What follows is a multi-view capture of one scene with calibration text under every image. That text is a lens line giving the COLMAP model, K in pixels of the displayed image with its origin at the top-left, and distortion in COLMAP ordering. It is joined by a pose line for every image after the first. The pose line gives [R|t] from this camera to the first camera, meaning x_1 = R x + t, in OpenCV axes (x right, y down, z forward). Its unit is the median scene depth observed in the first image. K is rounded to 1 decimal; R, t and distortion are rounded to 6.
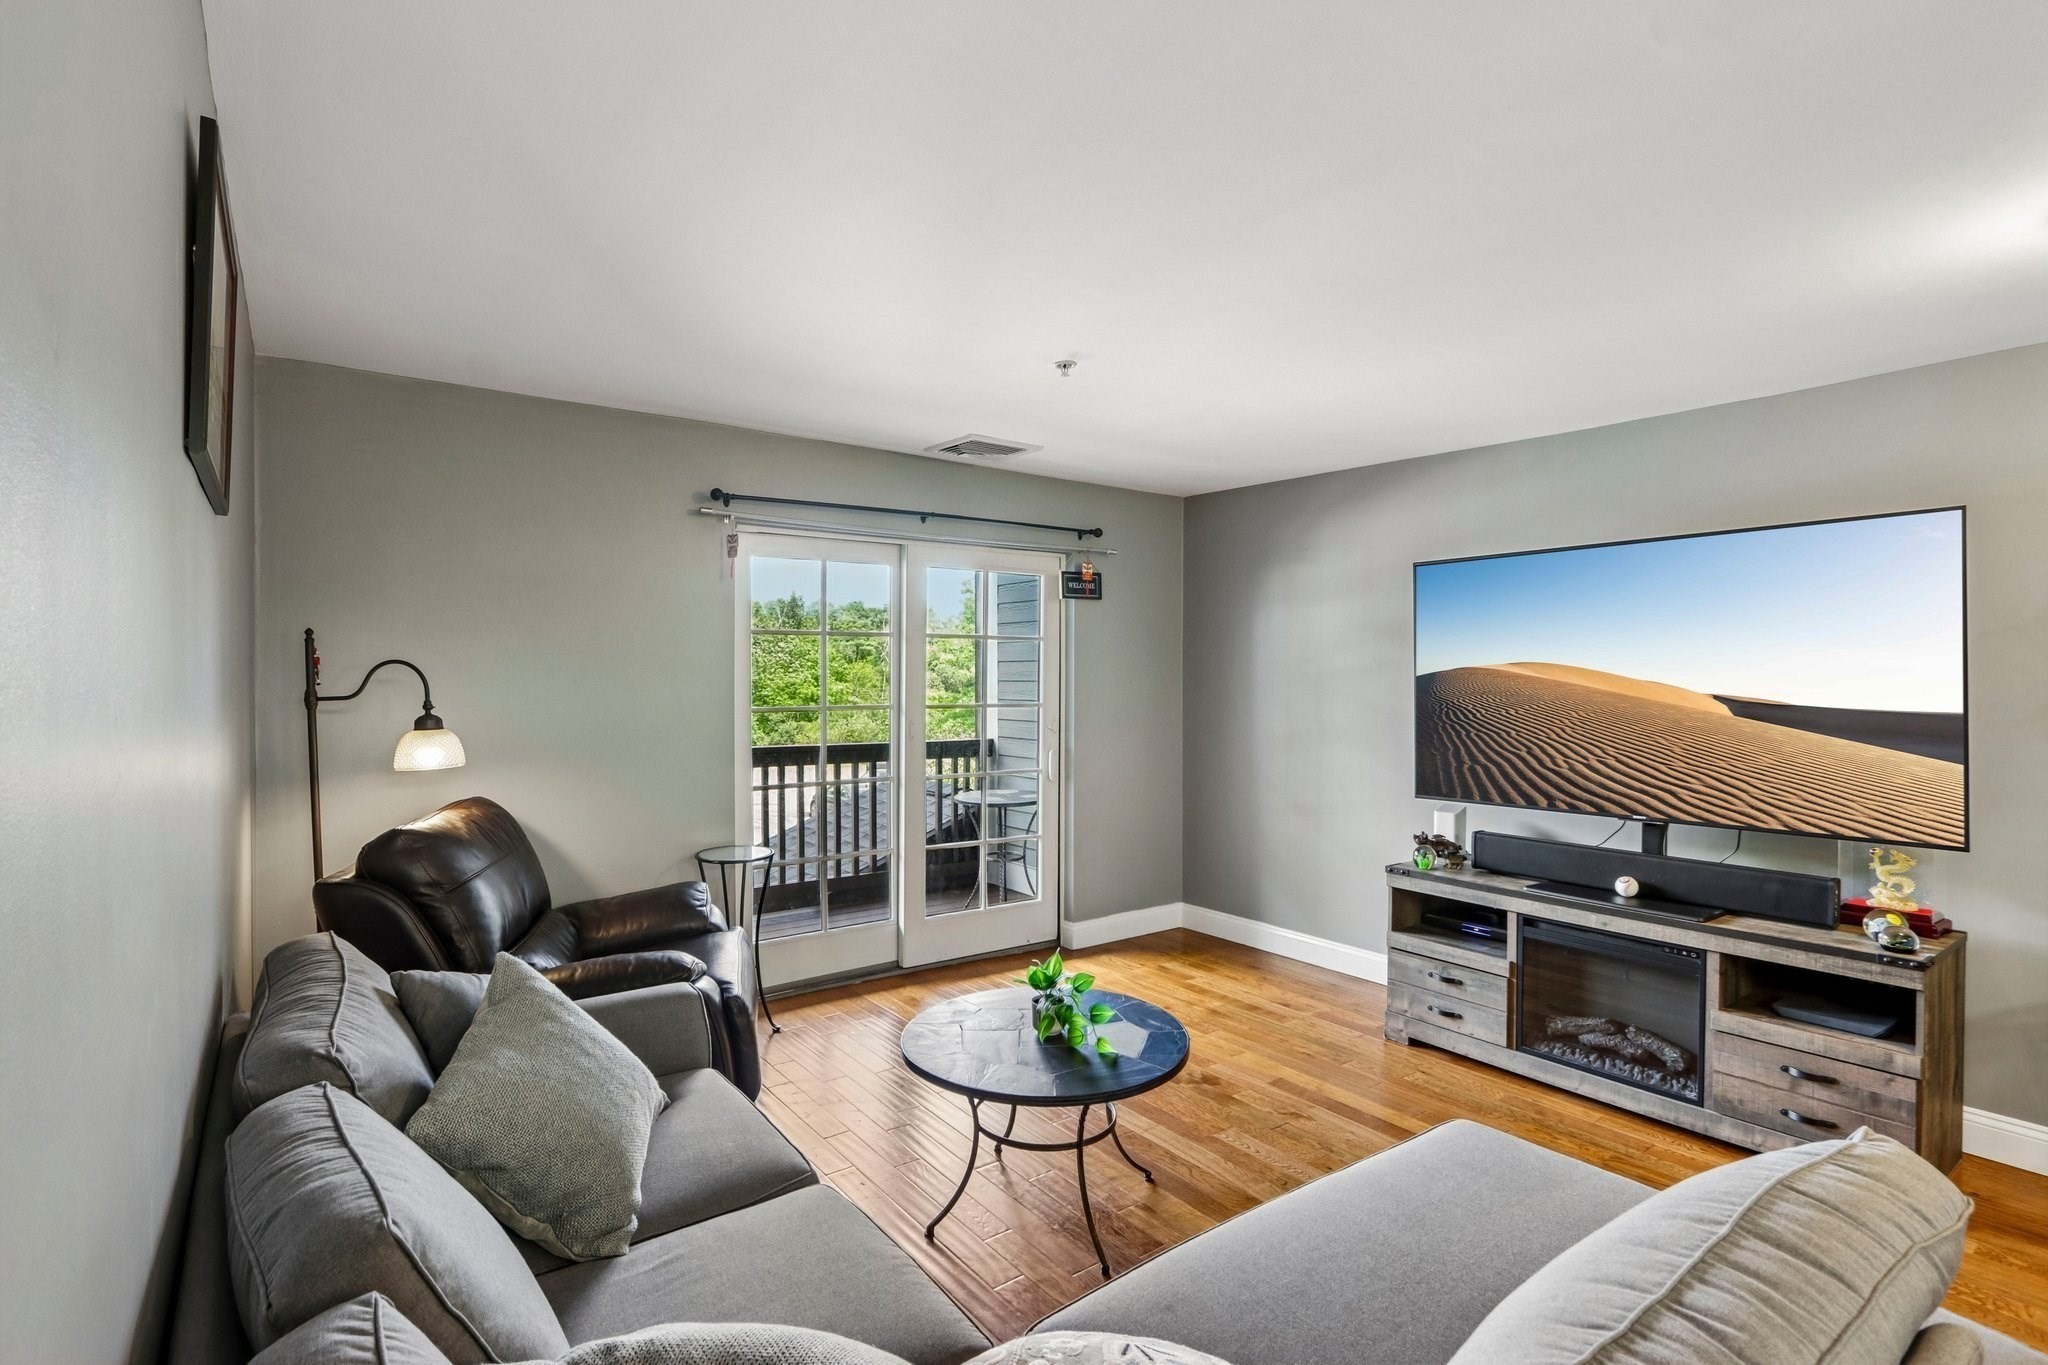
lens RADIAL K [[989.8, 0, 1034.1], [0, 989.8, 678.1], [0, 0, 1]] dist [-0.027942, 0.000047]
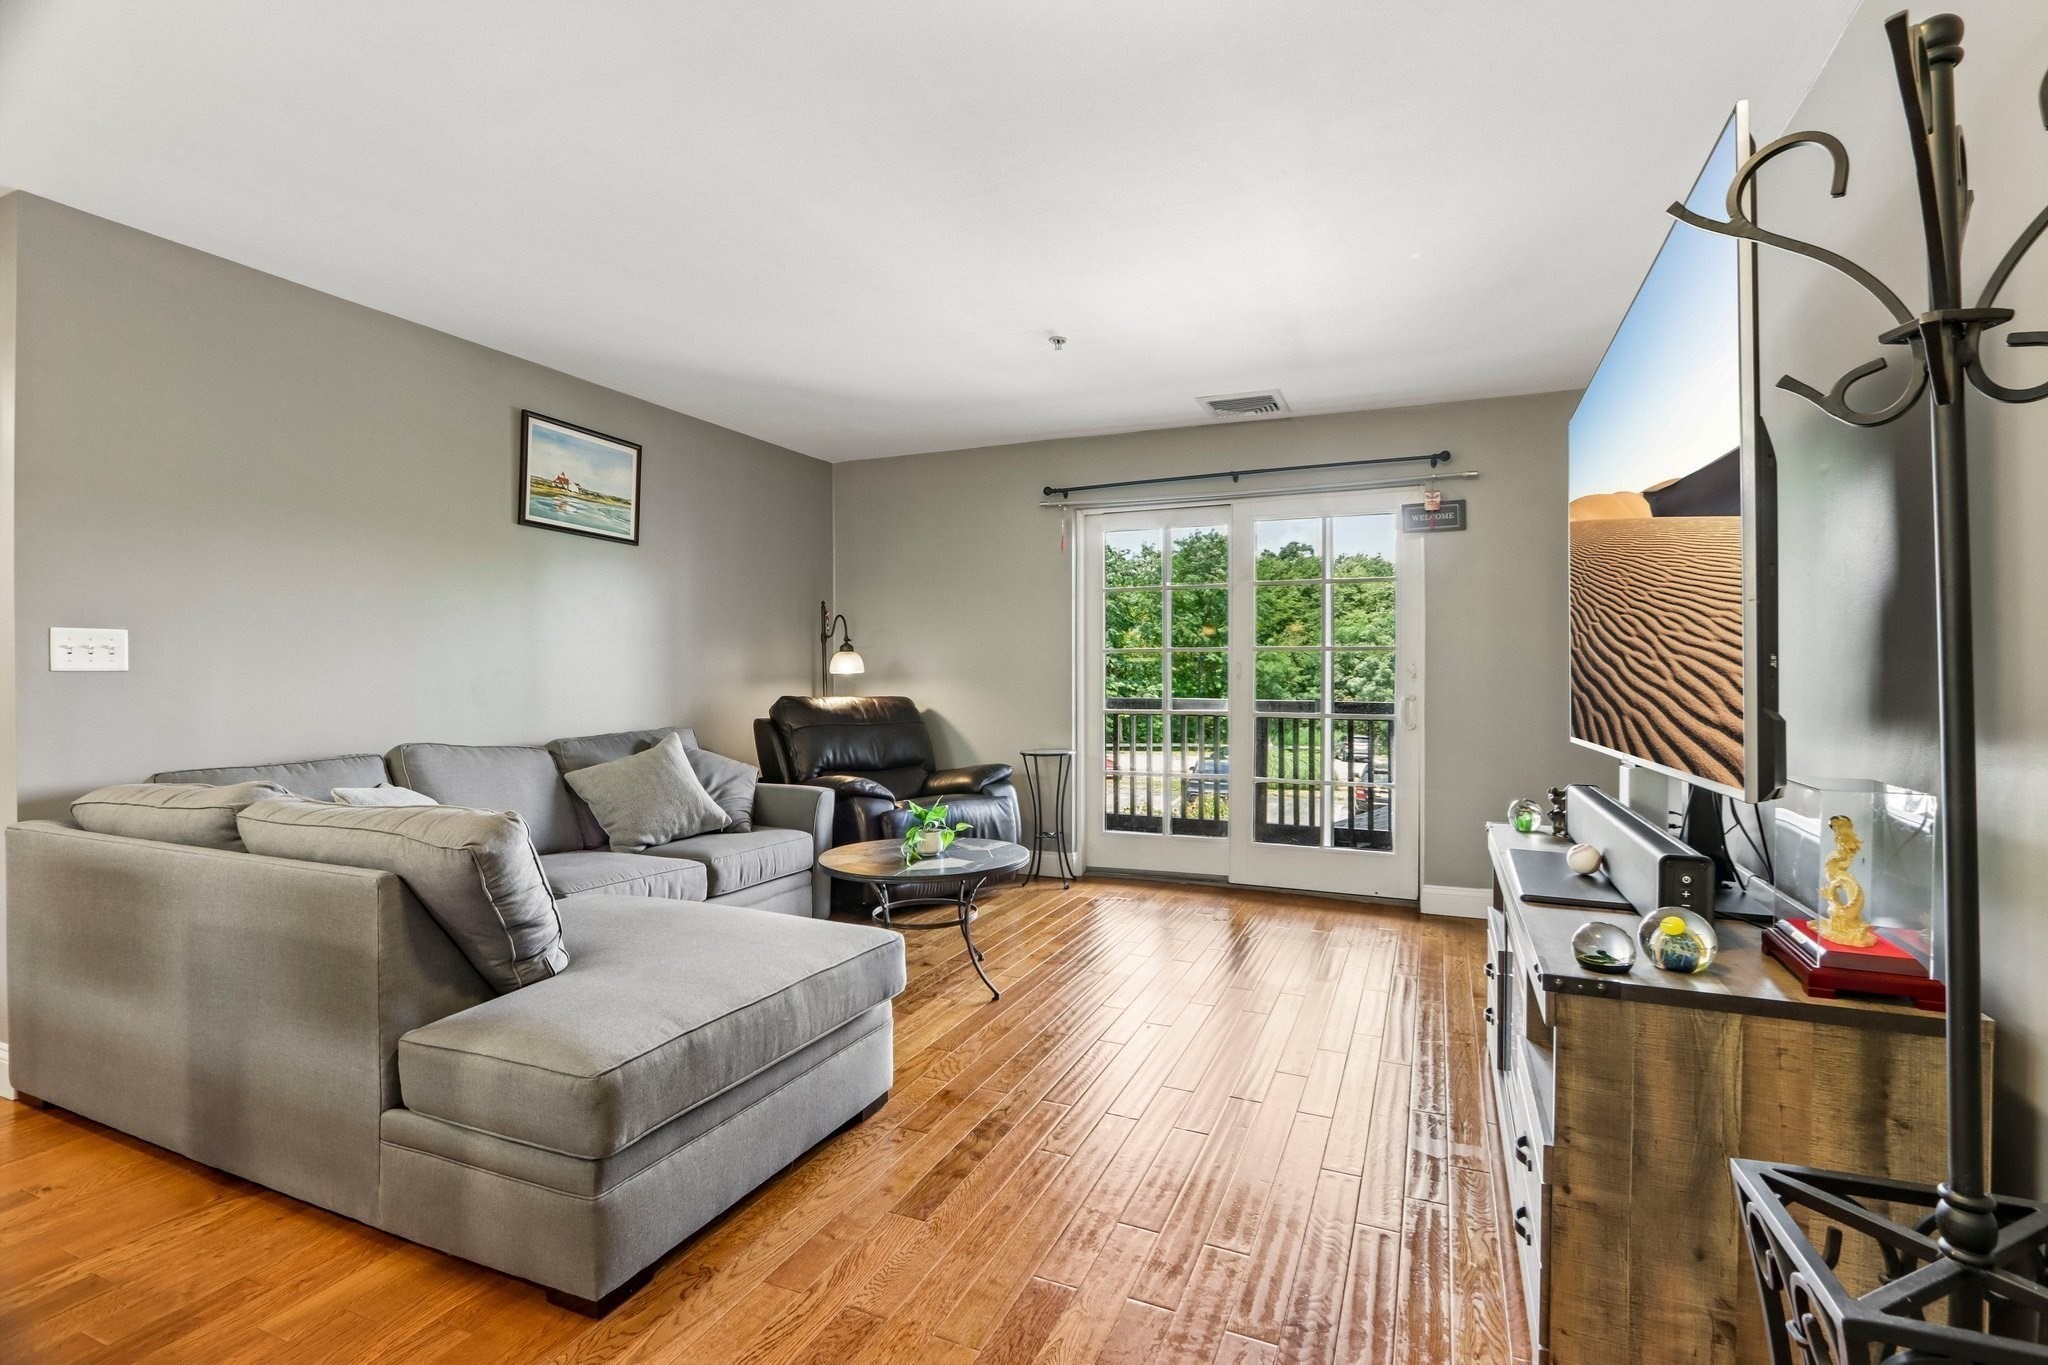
lens RADIAL K [[951.9, 0, 1030.4], [0, 951.9, 678.8], [0, 0, 1]] dist [-0.022153, 0.005295]
pose [[0.499644, 0.000381, -0.866231, 0.824087], [-0.006364, 0.999975, -0.003232, 0.081409], [0.866207, 0.007128, 0.499634, 0.318633]]
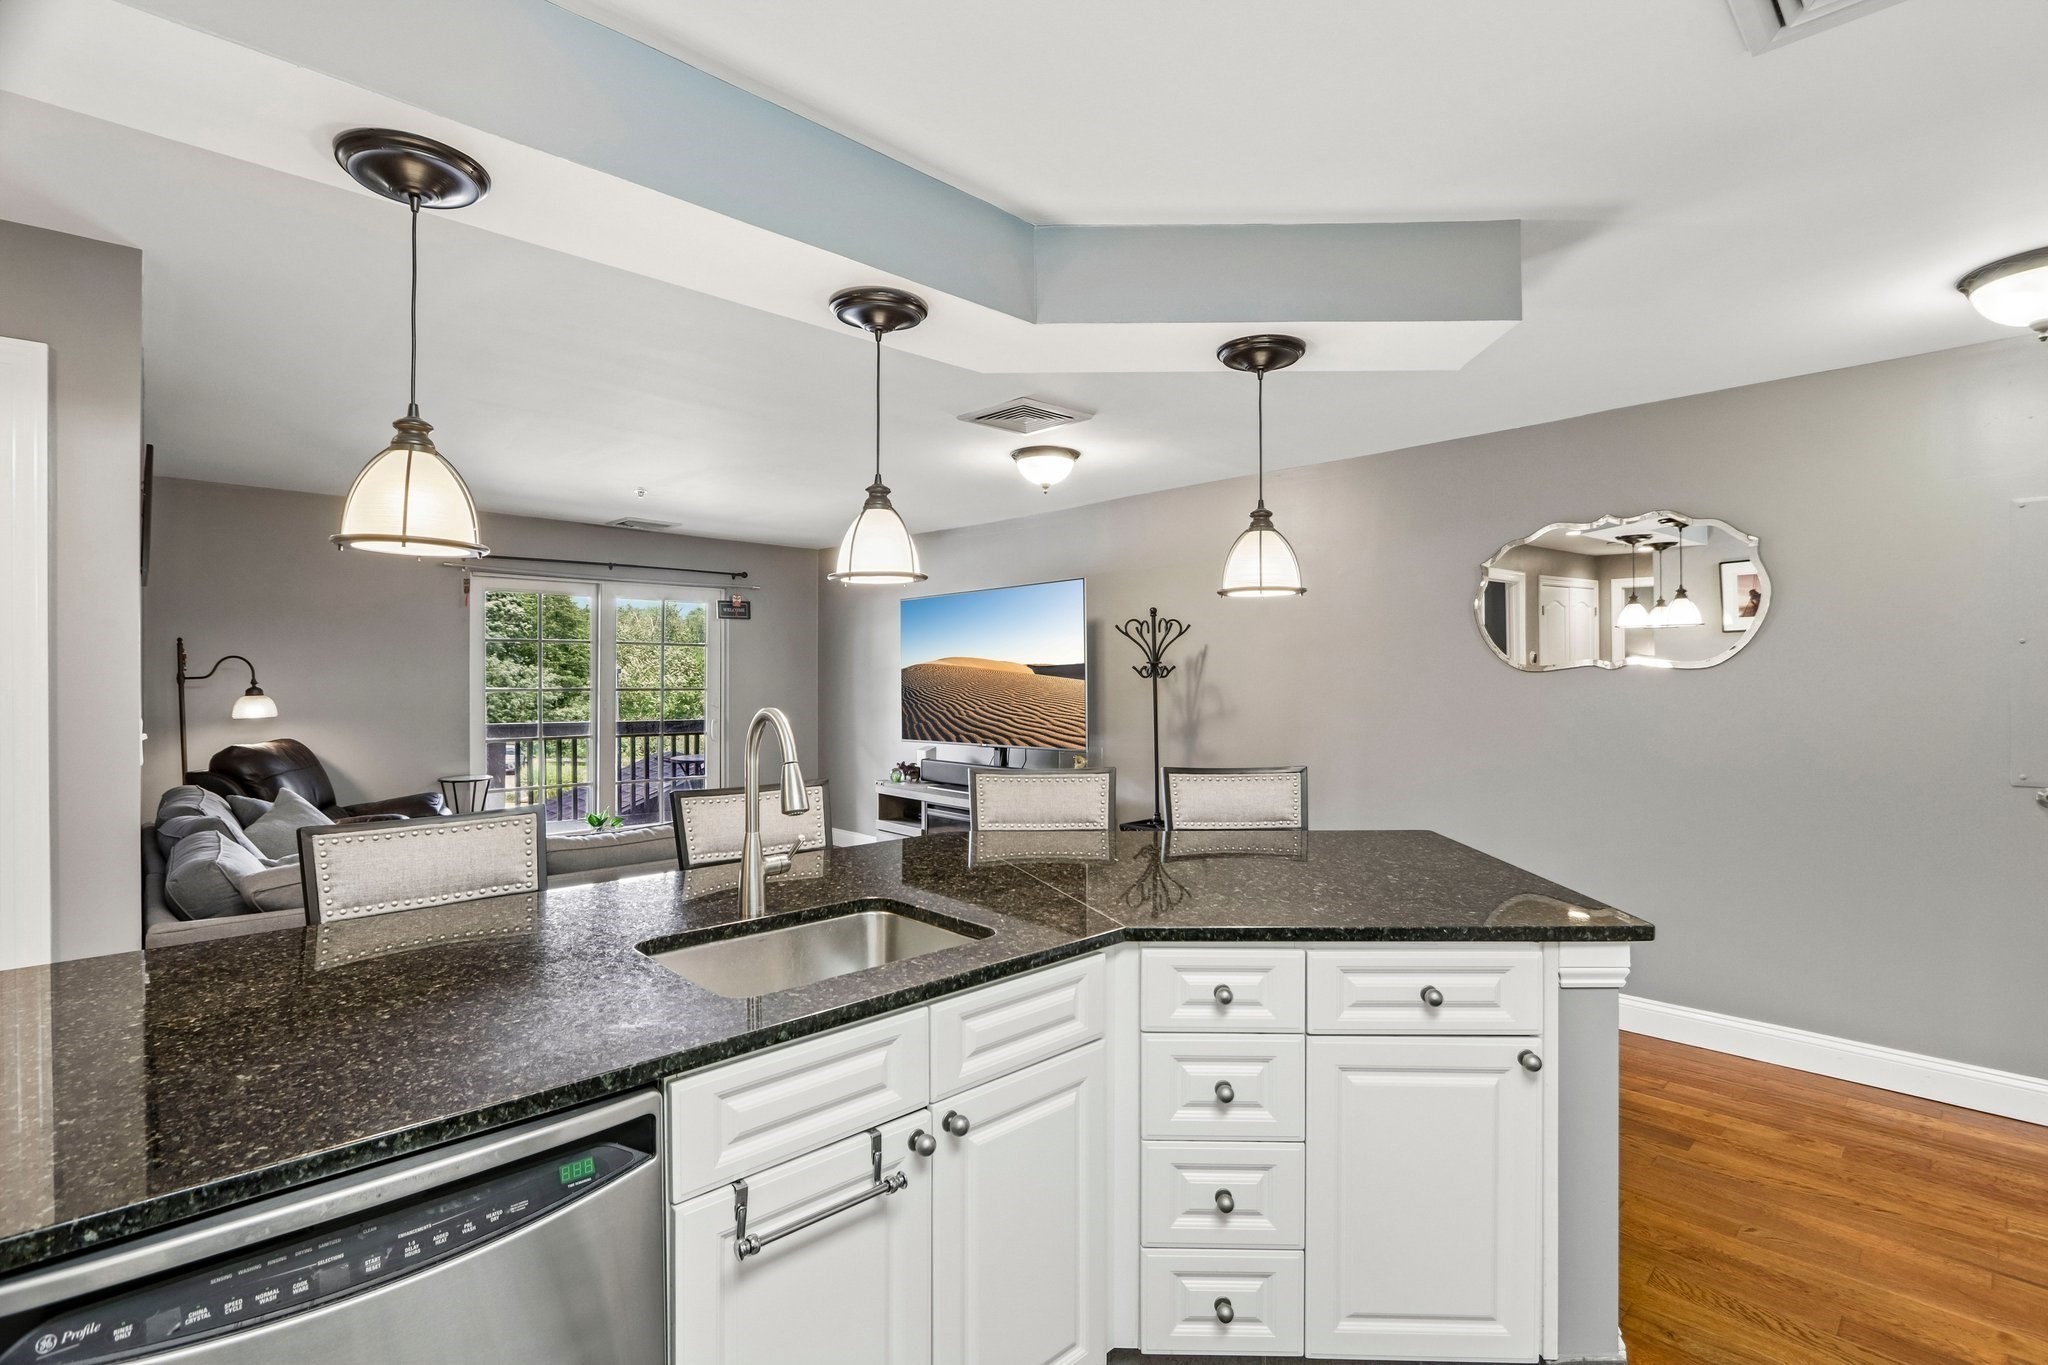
lens RADIAL K [[951.9, 0, 1030.4], [0, 951.9, 678.8], [0, 0, 1]] dist [-0.022153, 0.005295]
pose [[0.993654, -0.003147, 0.112437, 0.440374], [0.004097, 0.999958, -0.008222, 0.032358], [-0.112407, 0.008630, 0.993625, -0.636508]]
